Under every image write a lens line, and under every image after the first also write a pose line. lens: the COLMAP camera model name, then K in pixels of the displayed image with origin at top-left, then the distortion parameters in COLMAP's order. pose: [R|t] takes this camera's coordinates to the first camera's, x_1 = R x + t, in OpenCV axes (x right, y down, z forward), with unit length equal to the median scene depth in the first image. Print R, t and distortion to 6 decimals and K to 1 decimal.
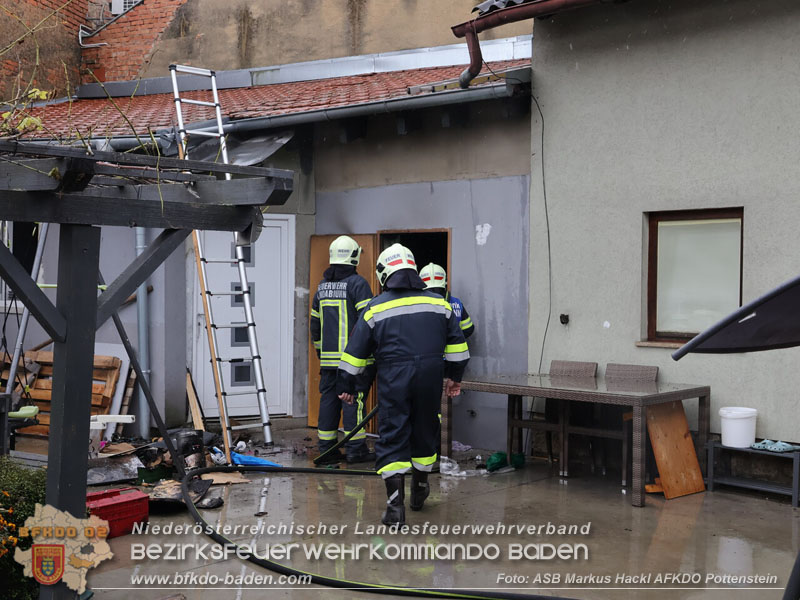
lens RADIAL K [[1115.9, 0, 400.0], [0, 1115.9, 300.0], [0, 0, 1]] dist [0.137284, 0.032624]
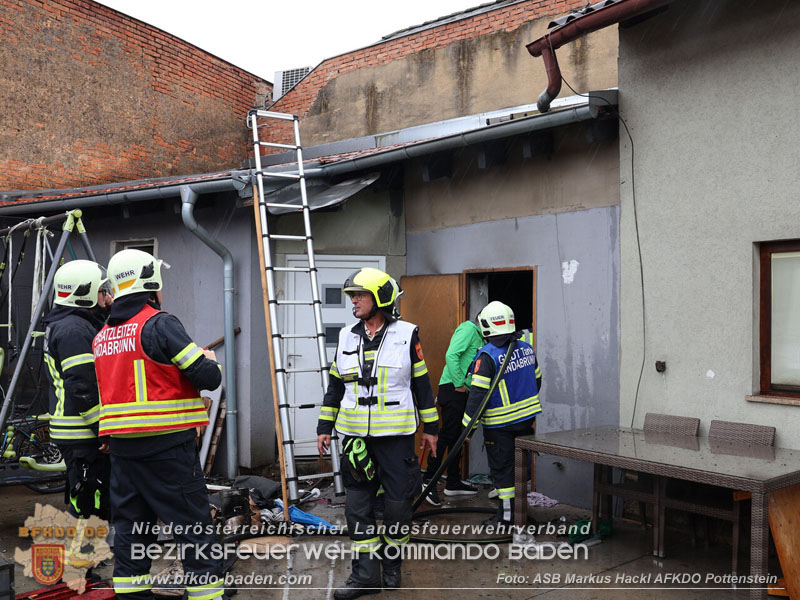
lens RADIAL K [[783.3, 0, 400.0], [0, 783.3, 300.0], [0, 0, 1]] dist [-0.095598, 0.017167]
pose [[0.983677, -0.007096, -0.179804, 0.052474], [0.001030, 0.999428, -0.033808, -0.014028], [0.179941, 0.033071, 0.983121, 0.346299]]
